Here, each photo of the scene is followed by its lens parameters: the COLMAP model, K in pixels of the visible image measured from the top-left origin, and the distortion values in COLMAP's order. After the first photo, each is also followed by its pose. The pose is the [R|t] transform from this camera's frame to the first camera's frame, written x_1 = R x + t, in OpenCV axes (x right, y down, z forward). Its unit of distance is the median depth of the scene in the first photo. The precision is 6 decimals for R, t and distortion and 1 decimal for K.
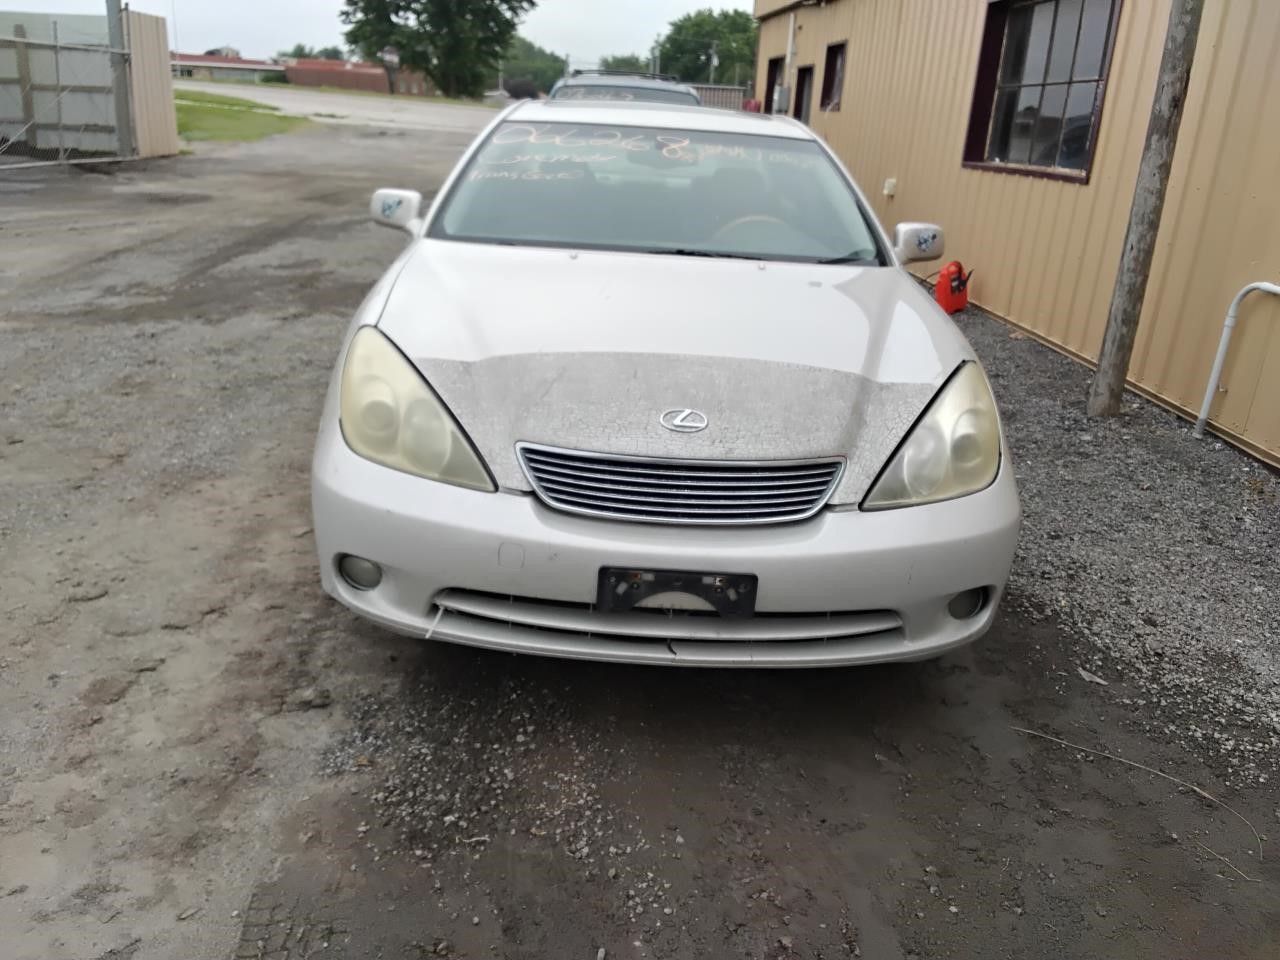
lens RADIAL K [[1016.1, 0, 634.8], [0, 1016.1, 481.8], [0, 0, 1]] dist [0.090338, -0.132852]
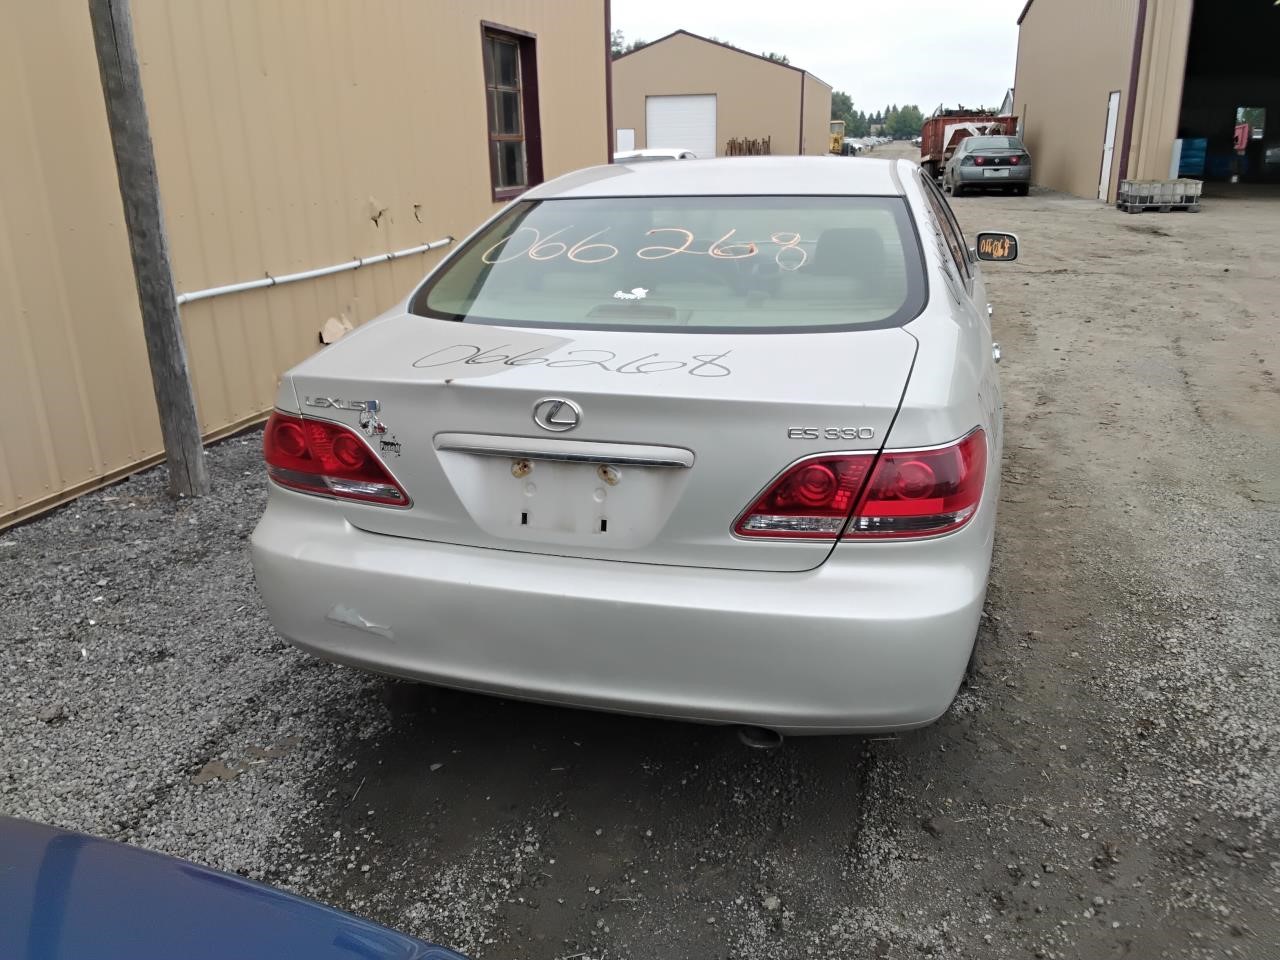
lens RADIAL K [[1037.9, 0, 640.0], [0, 1037.9, 480.0], [0, 0, 1]] dist [0.102341, -0.169338]
pose [[-0.953781, -0.138161, 0.266857, -0.197862], [0.060071, 0.782454, 0.619804, -0.884586], [-0.294436, 0.607188, -0.737991, 2.287144]]
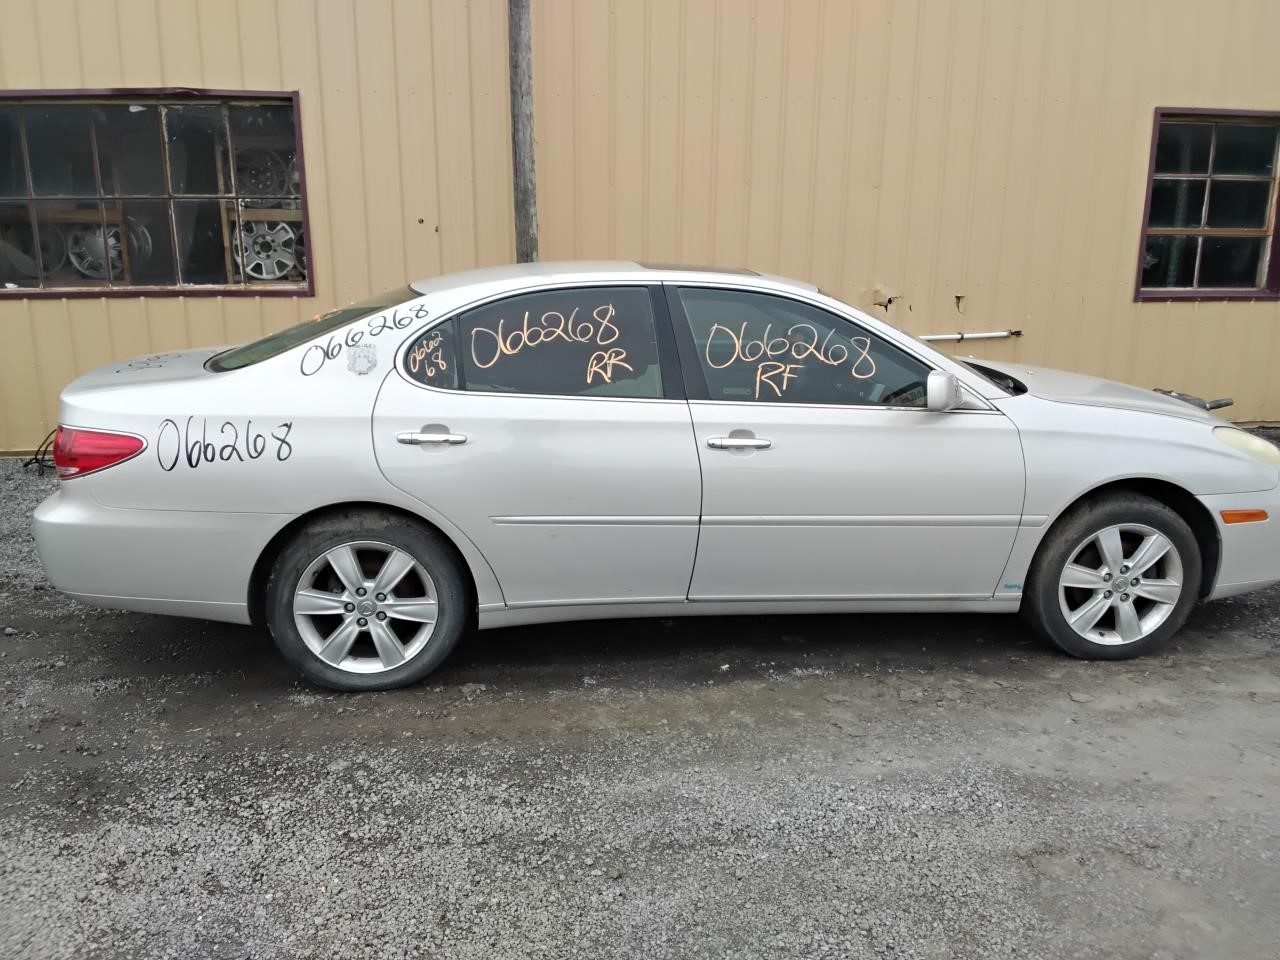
lens RADIAL K [[1037.9, 0, 640.0], [0, 1037.9, 480.0], [0, 0, 1]] dist [0.102341, -0.169338]
pose [[-0.098757, -0.298776, 0.949200, -1.197463], [0.331930, 0.889343, 0.314470, -0.614832], [-0.938120, 0.346124, 0.011344, 1.302699]]
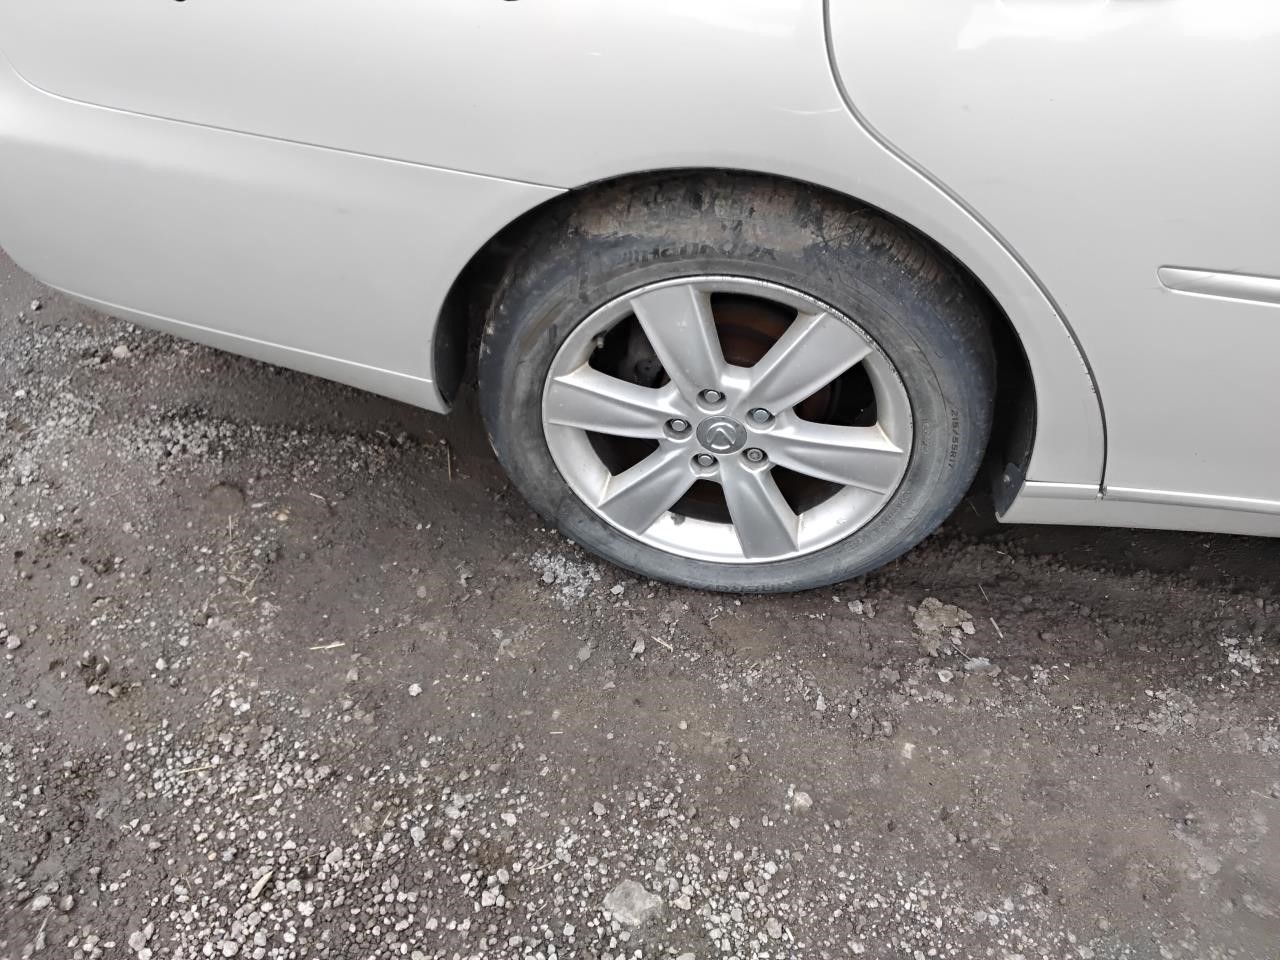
lens RADIAL K [[1016.1, 0, 634.8], [0, 1016.1, 481.8], [0, 0, 1]] dist [0.090338, -0.132852]
pose [[0.186595, -0.733395, 0.653693, -0.505479], [0.344305, 0.671996, 0.655649, -0.519328], [-0.920128, 0.102729, 0.377903, 1.496077]]
